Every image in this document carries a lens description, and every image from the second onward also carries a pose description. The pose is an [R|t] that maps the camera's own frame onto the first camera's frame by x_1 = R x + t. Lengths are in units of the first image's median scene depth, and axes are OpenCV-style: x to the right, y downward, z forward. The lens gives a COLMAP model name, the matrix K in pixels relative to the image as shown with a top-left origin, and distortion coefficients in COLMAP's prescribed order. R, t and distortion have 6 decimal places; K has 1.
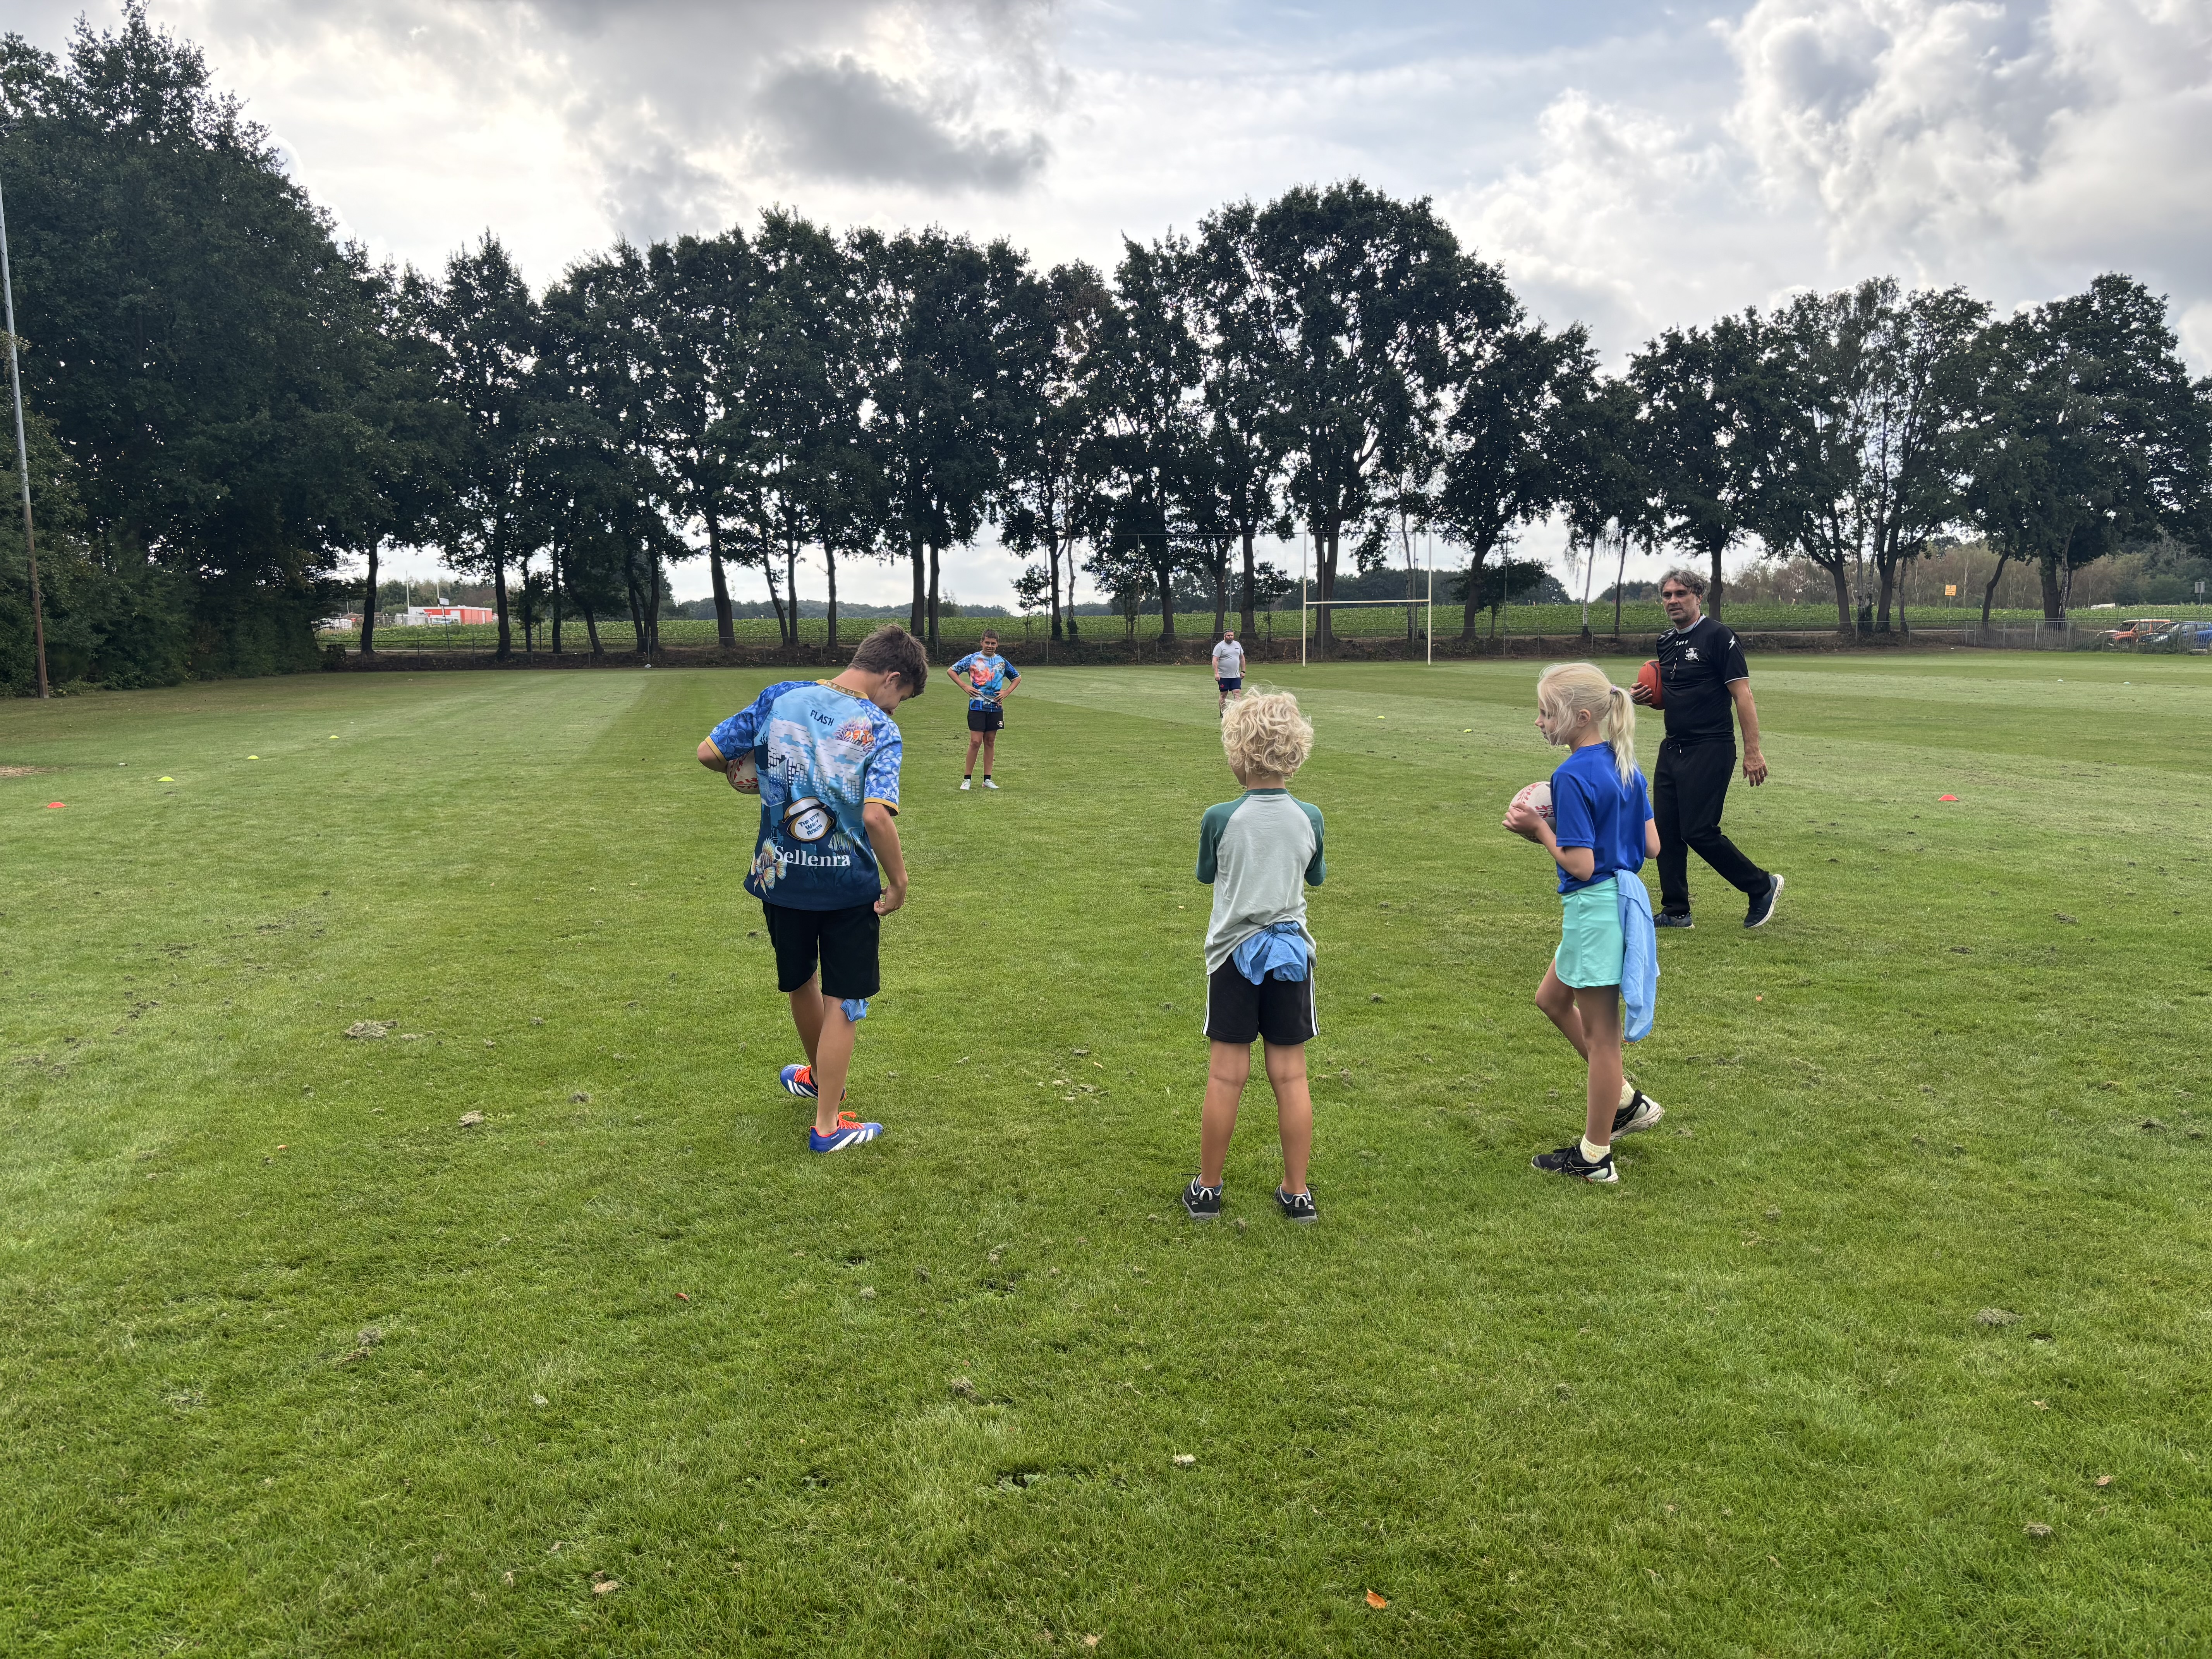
lens RADIAL K [[1656.0, 0, 1106.9], [0, 1656.0, 827.2], [0, 0, 1]] dist [0.015473, 0.005887]
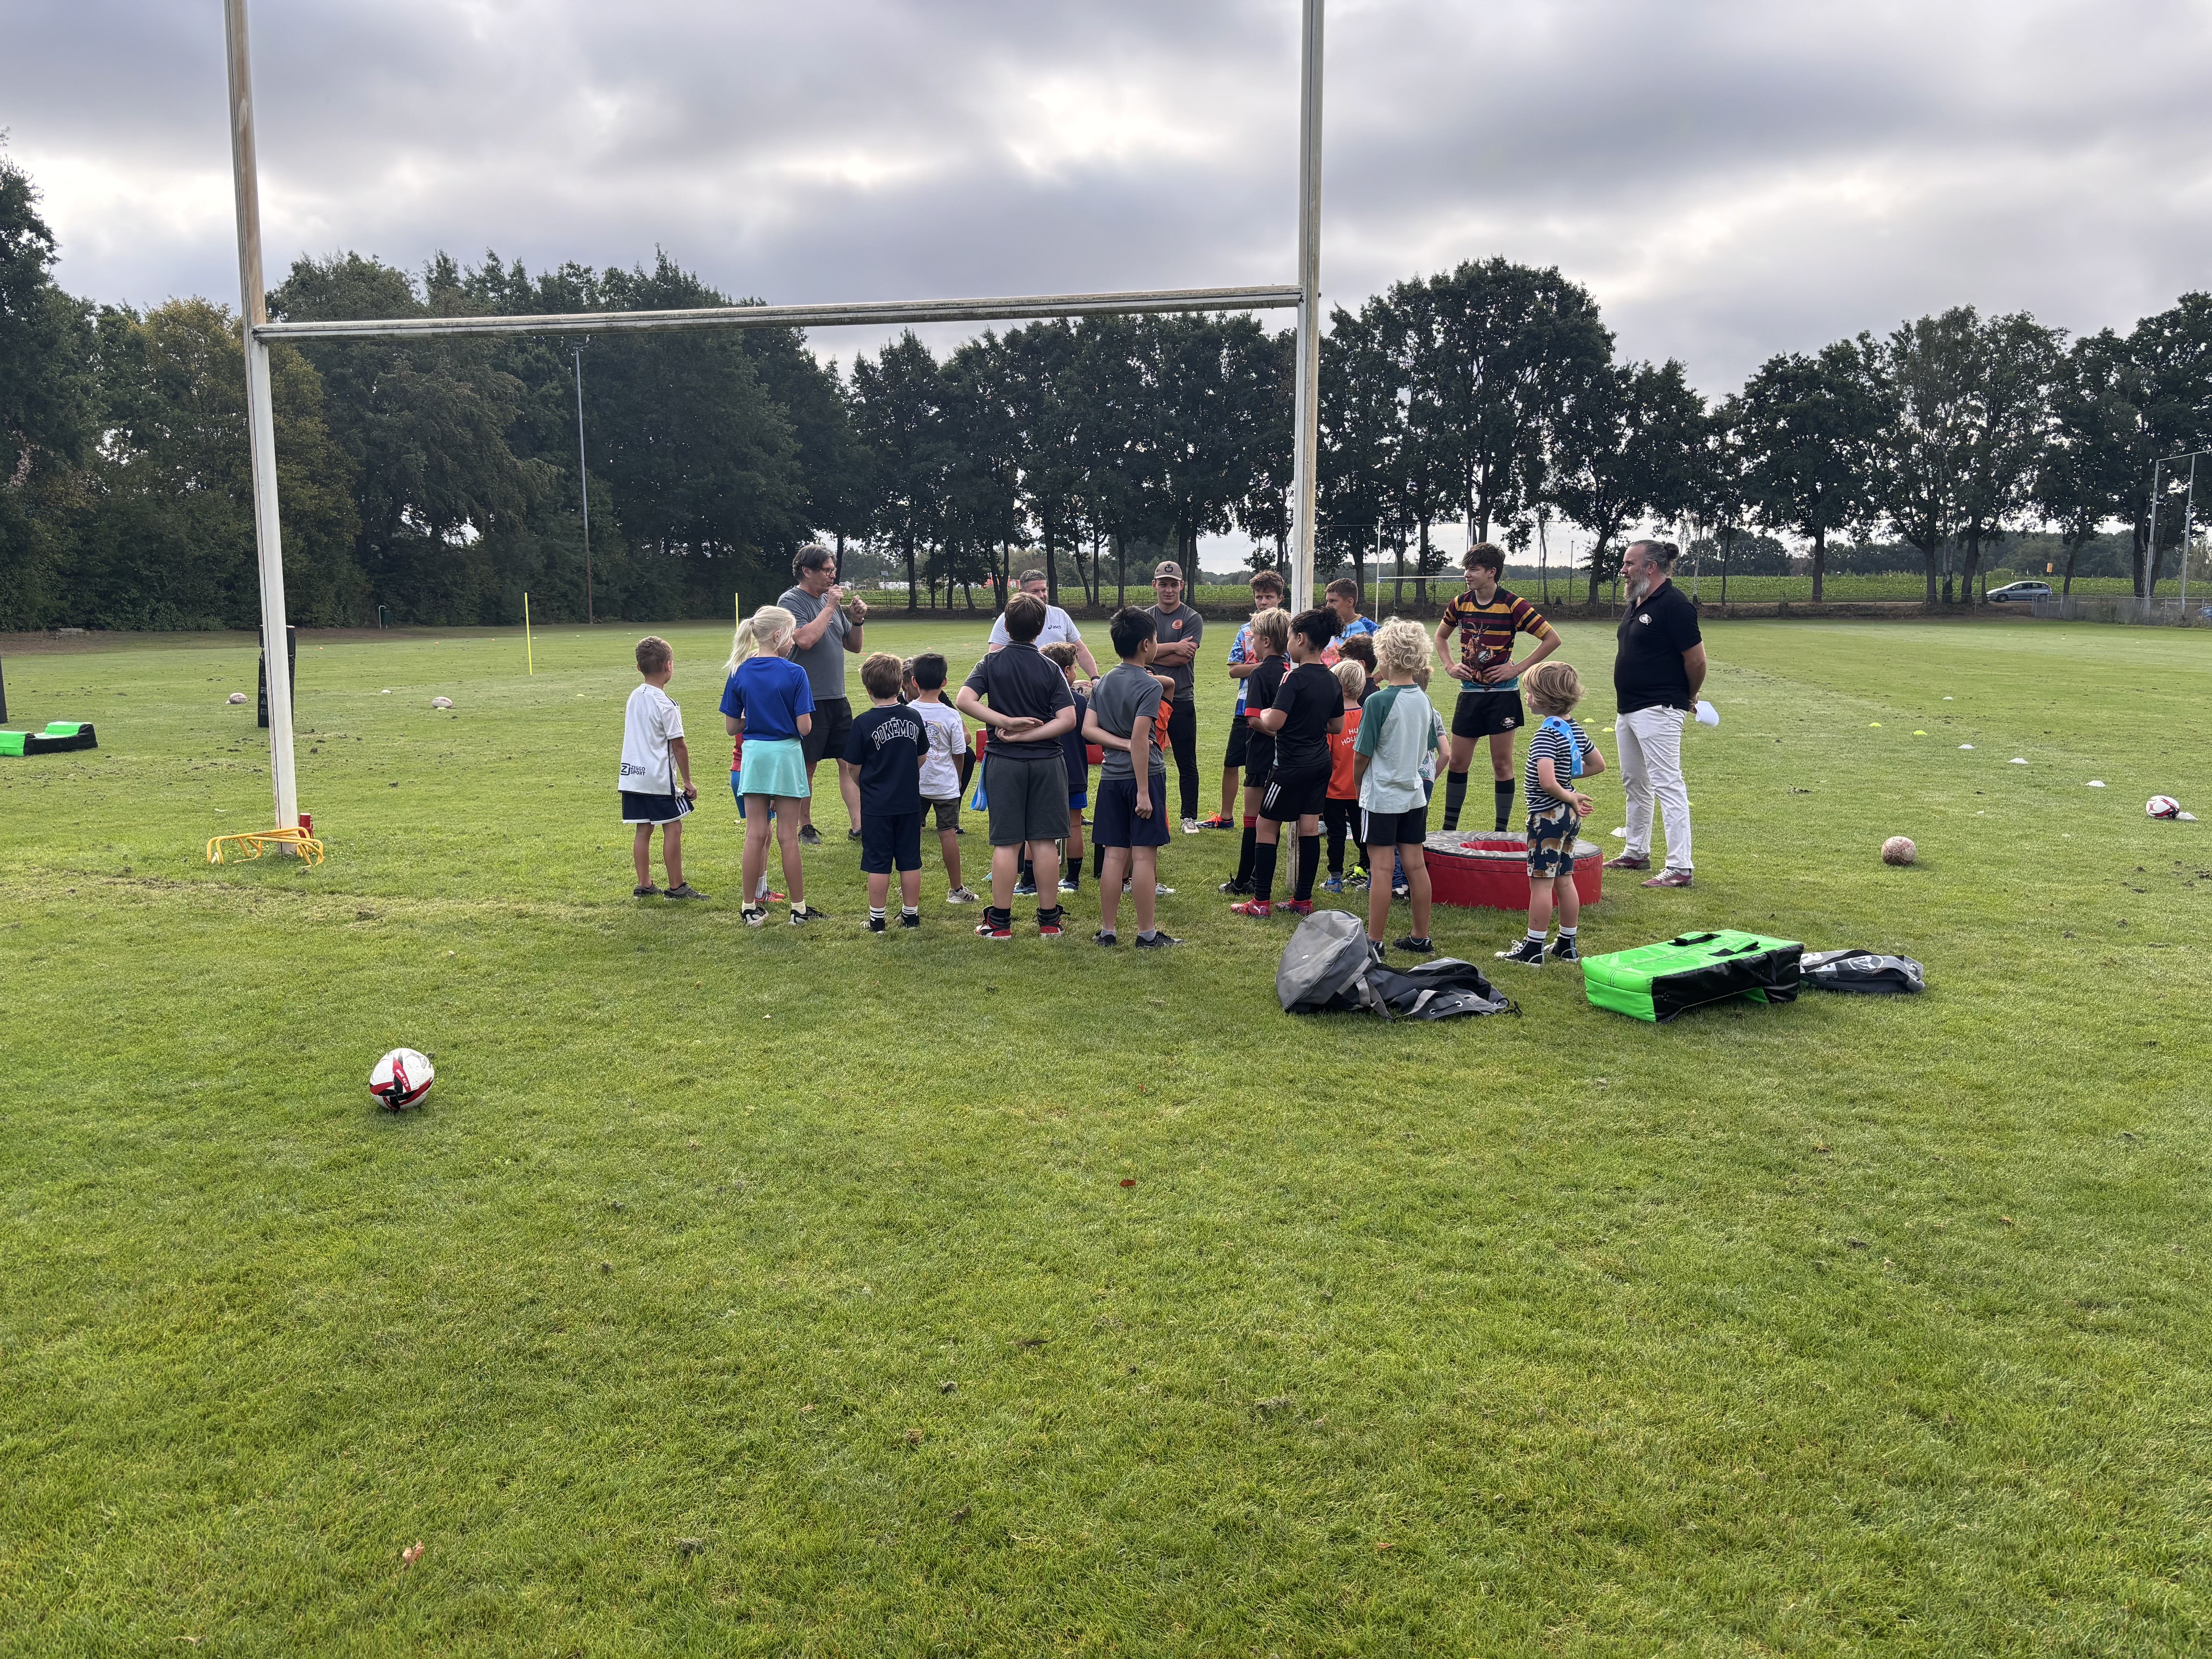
lens RADIAL K [[1656.0, 0, 1108.4], [0, 1656.0, 830.8], [0, 0, 1]] dist [0.015473, 0.005887]
pose [[0.940219, 0.057131, -0.335744, 0.311333], [-0.049536, 0.998286, 0.031151, 0.039817], [0.336949, -0.012657, 0.941438, -0.340762]]
